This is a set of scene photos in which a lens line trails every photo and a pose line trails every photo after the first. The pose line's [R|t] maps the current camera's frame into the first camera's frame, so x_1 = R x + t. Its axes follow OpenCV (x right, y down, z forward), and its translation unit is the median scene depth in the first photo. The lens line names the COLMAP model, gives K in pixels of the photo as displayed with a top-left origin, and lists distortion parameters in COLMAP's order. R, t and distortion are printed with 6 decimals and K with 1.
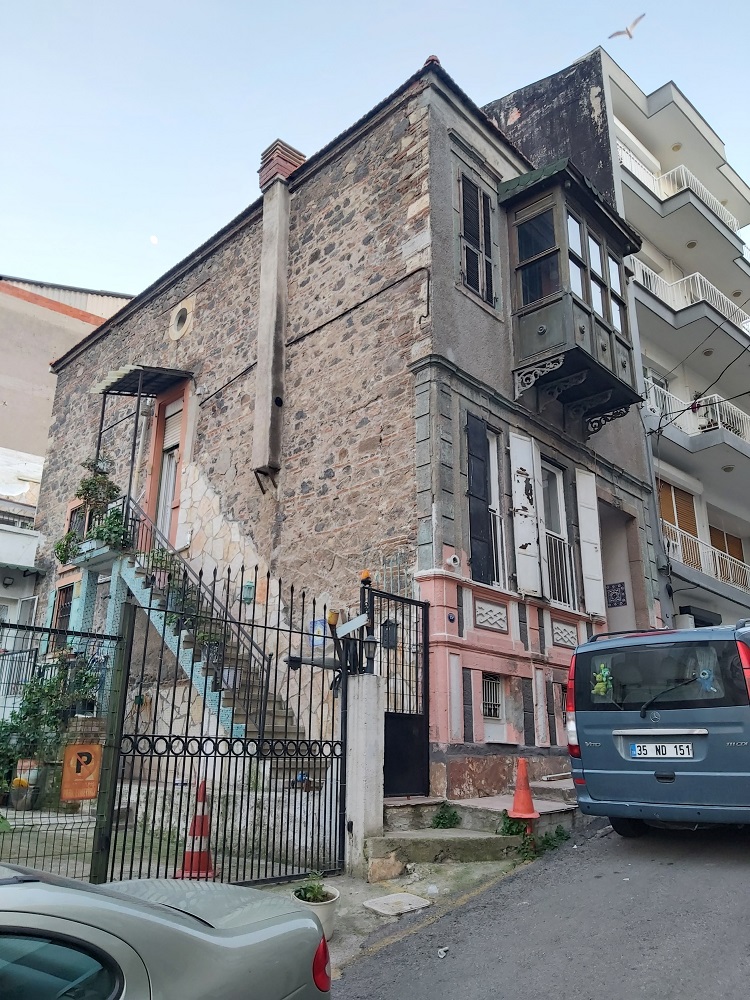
lens RADIAL K [[760.6, 0, 373.6], [0, 760.6, 506.3], [0, 0, 1]] dist [0.102914, -0.160927]
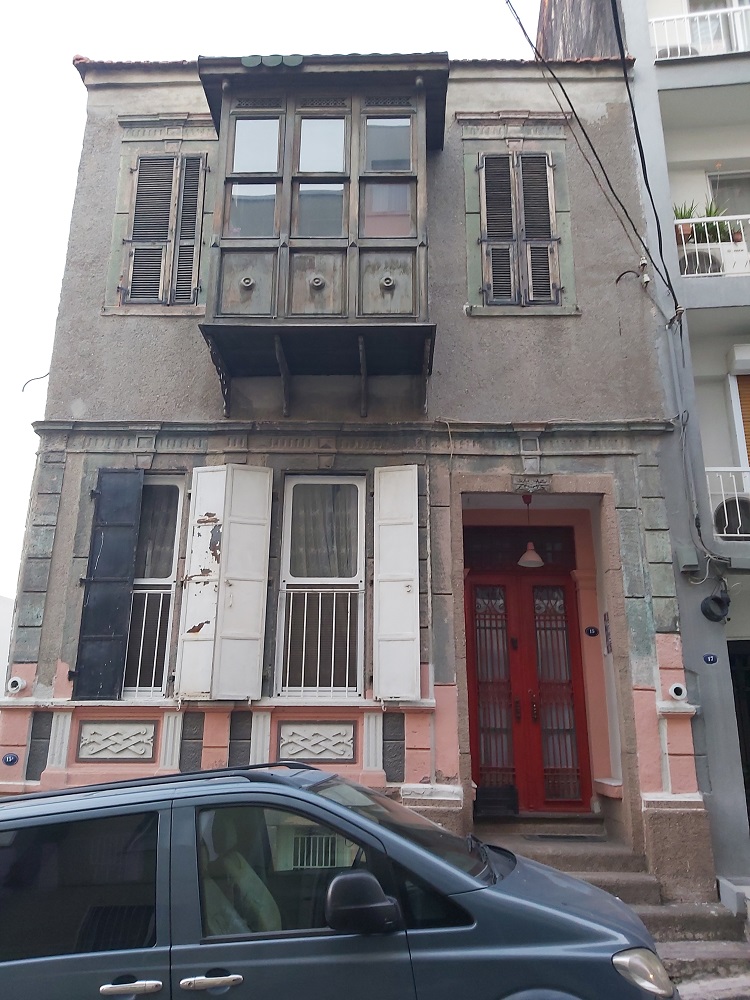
lens RADIAL K [[760.6, 0, 373.6], [0, 760.6, 506.3], [0, 0, 1]] dist [0.102914, -0.160927]
pose [[0.656871, -0.222417, -0.720452, 0.835600], [0.235779, 0.968176, -0.083922, 0.041080], [0.716191, -0.114742, 0.688408, 0.636525]]
